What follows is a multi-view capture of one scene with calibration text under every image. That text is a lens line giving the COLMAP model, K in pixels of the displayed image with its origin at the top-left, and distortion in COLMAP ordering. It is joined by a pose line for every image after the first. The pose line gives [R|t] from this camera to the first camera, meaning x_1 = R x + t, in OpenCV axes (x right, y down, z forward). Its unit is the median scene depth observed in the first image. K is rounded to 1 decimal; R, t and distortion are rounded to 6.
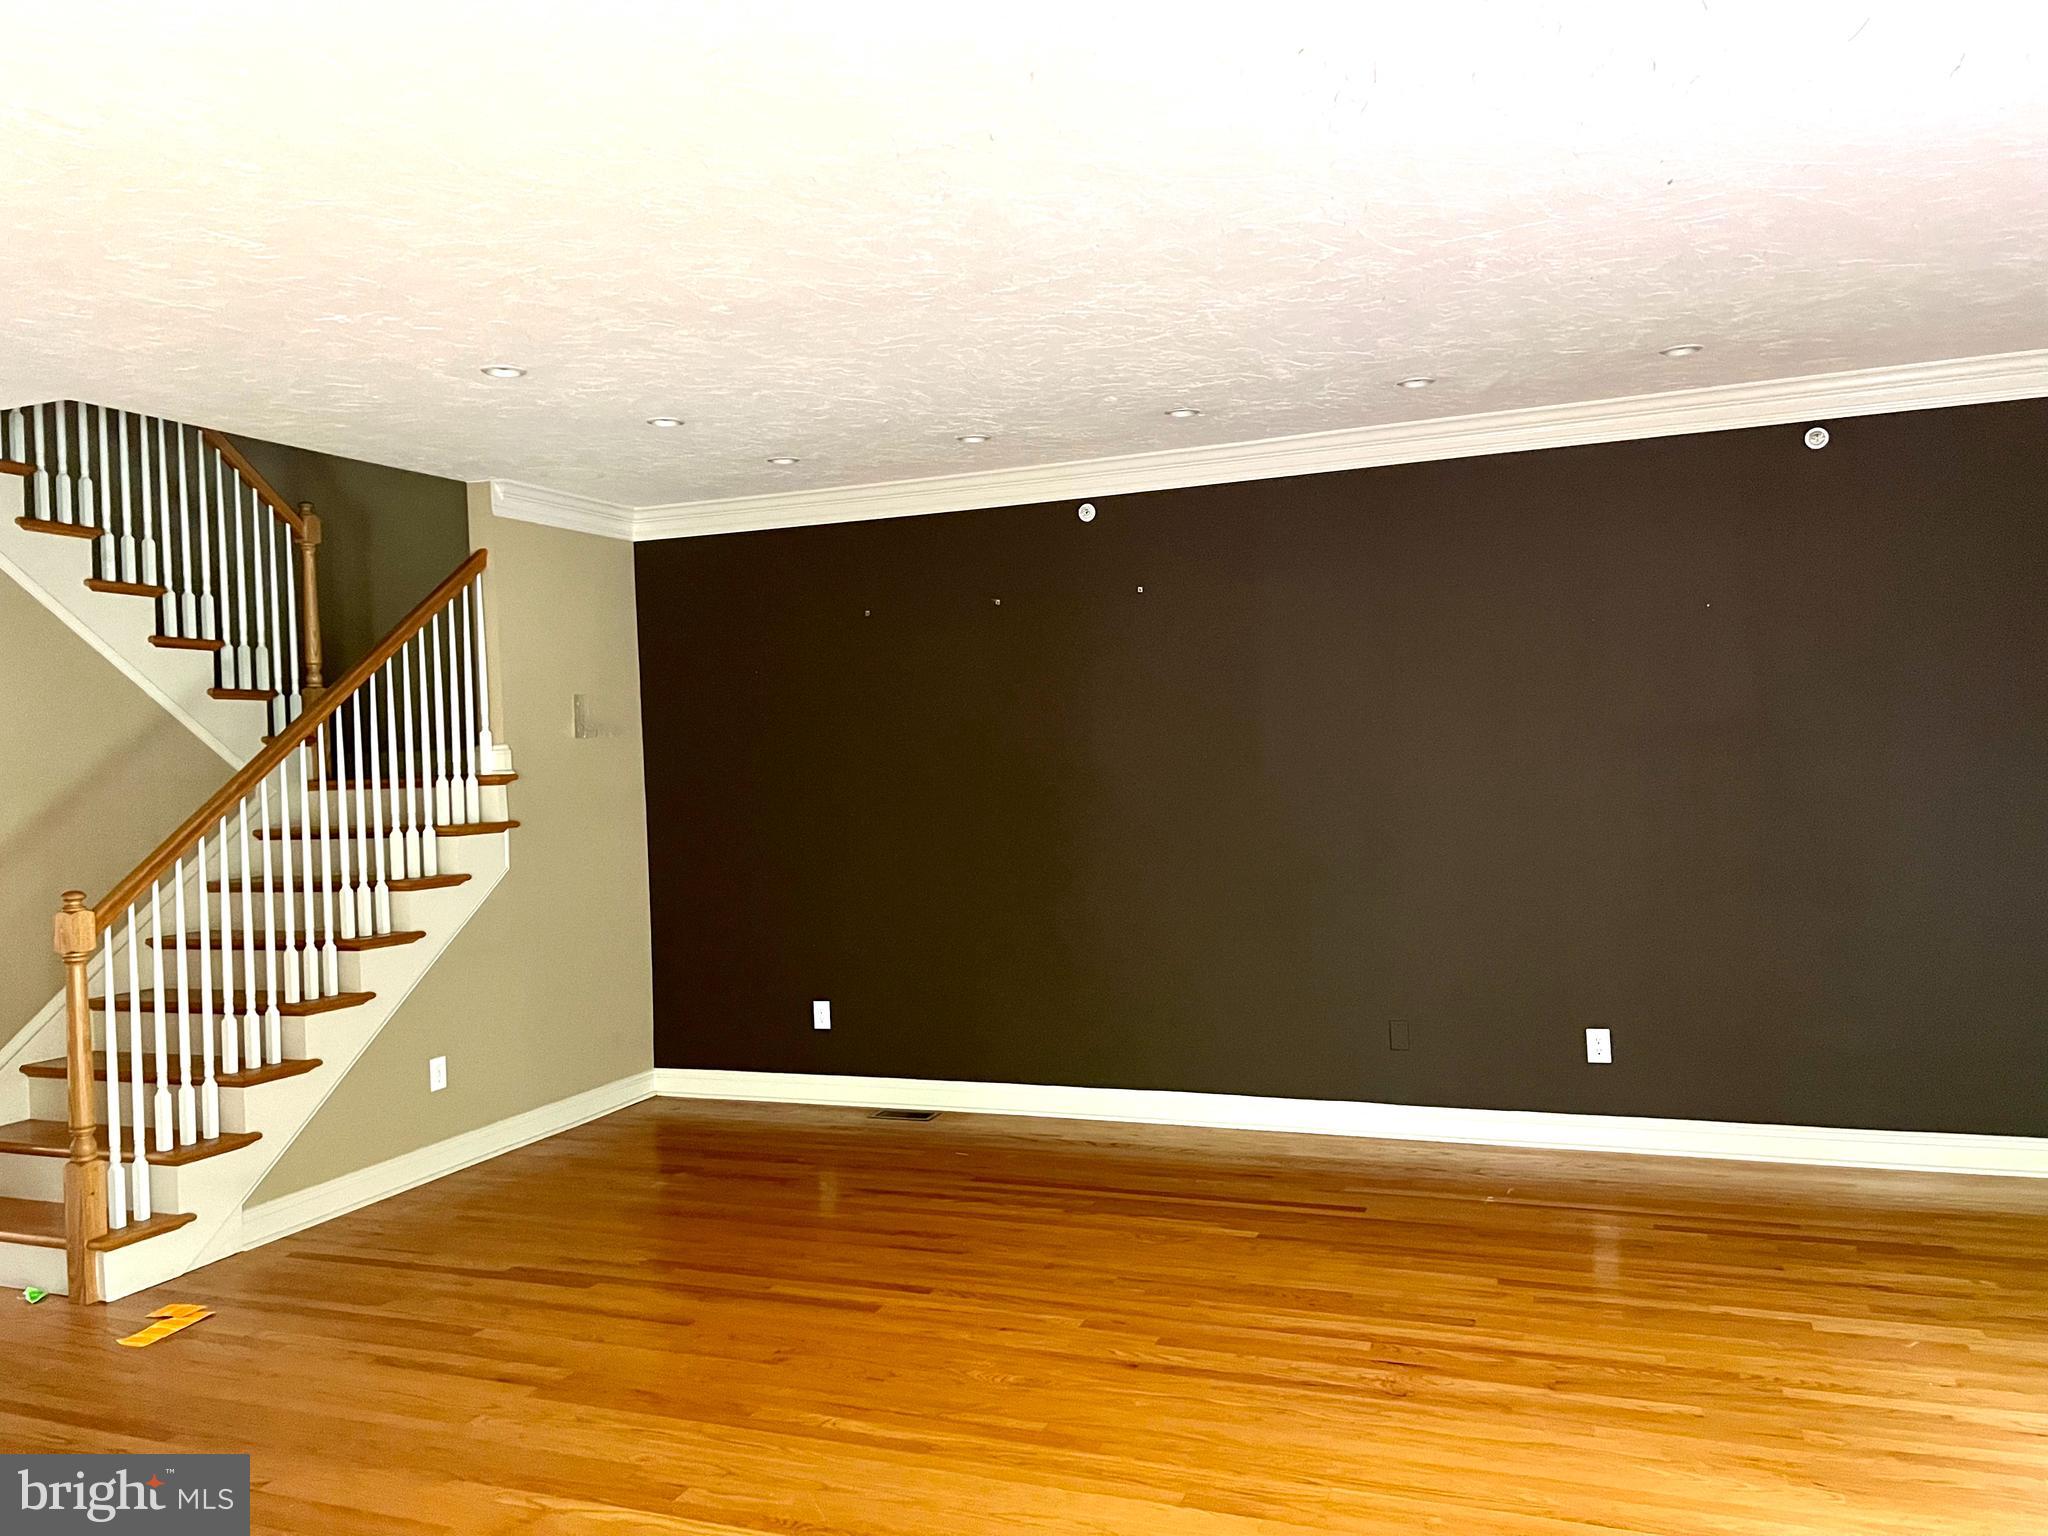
lens RADIAL K [[1534.8, 0, 1035.6], [0, 1534.8, 758.7], [0, 0, 1]] dist [0.043489, -0.053967]
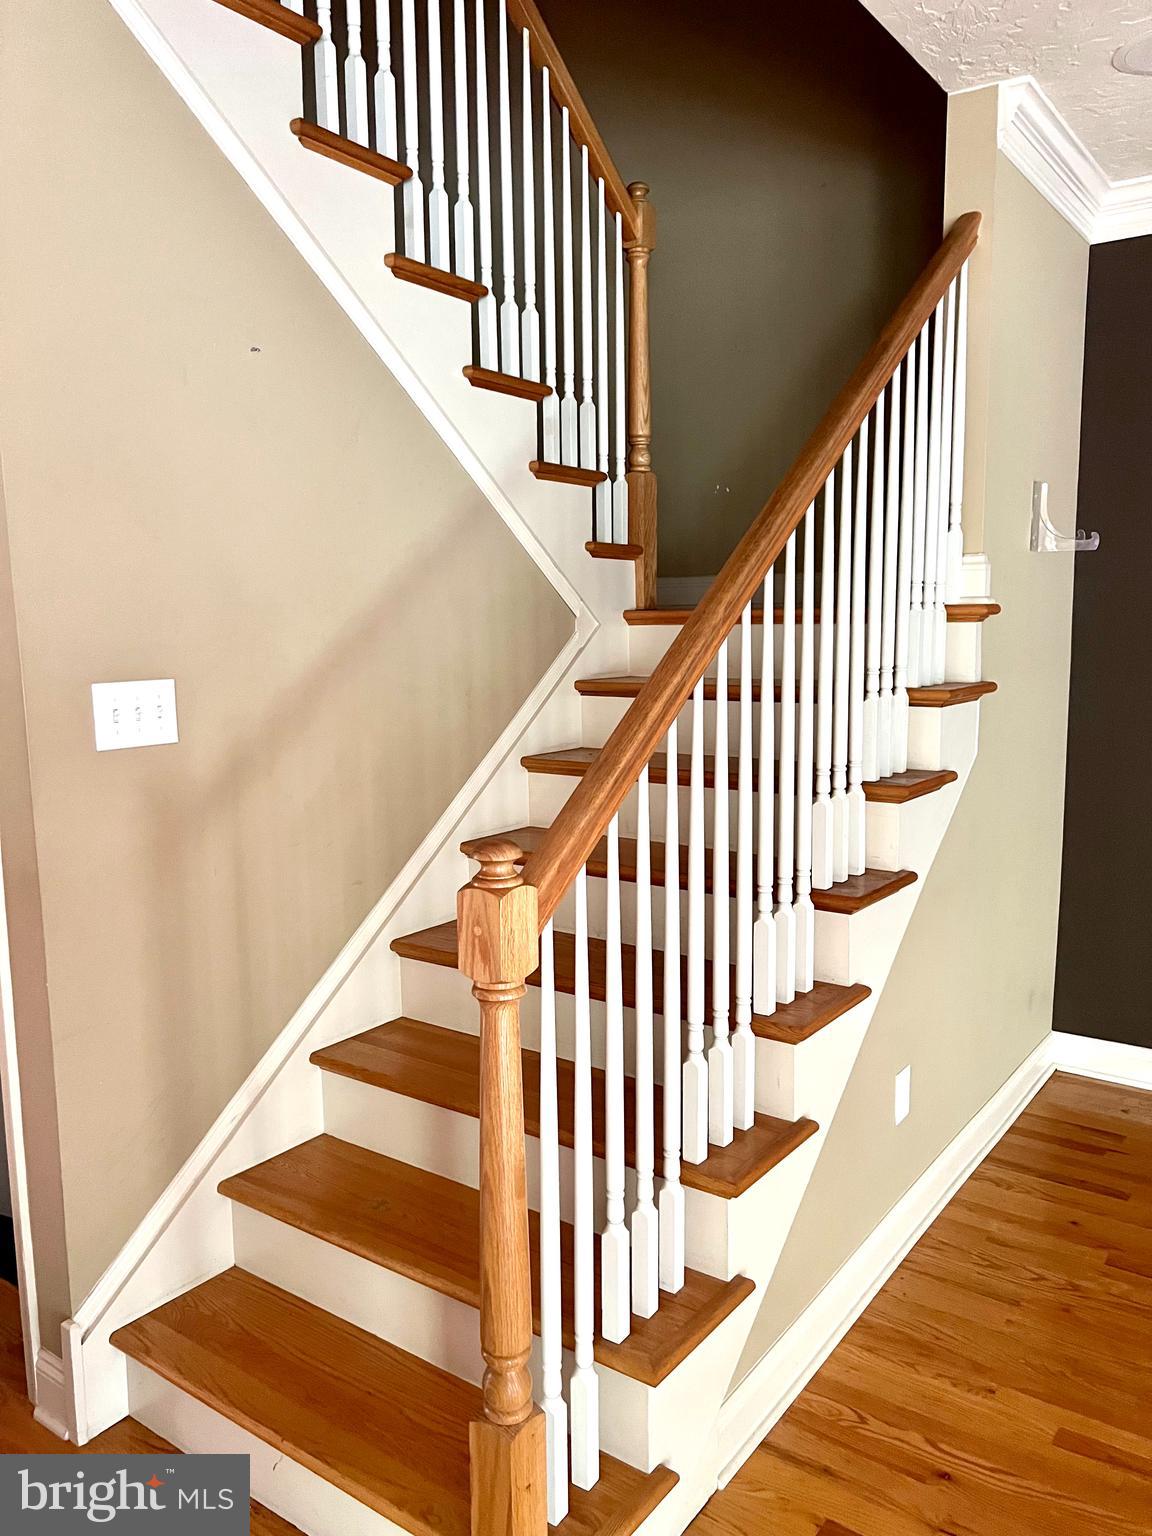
lens RADIAL K [[1151.1, 0, 569.1], [0, 1151.1, 784.0], [0, 0, 1]] dist [0.043489, -0.053967]
pose [[0.966226, 0.061195, -0.250324, -0.386281], [-0.023578, 0.988314, 0.150598, 0.015340], [0.256614, -0.139609, 0.956378, 0.516747]]
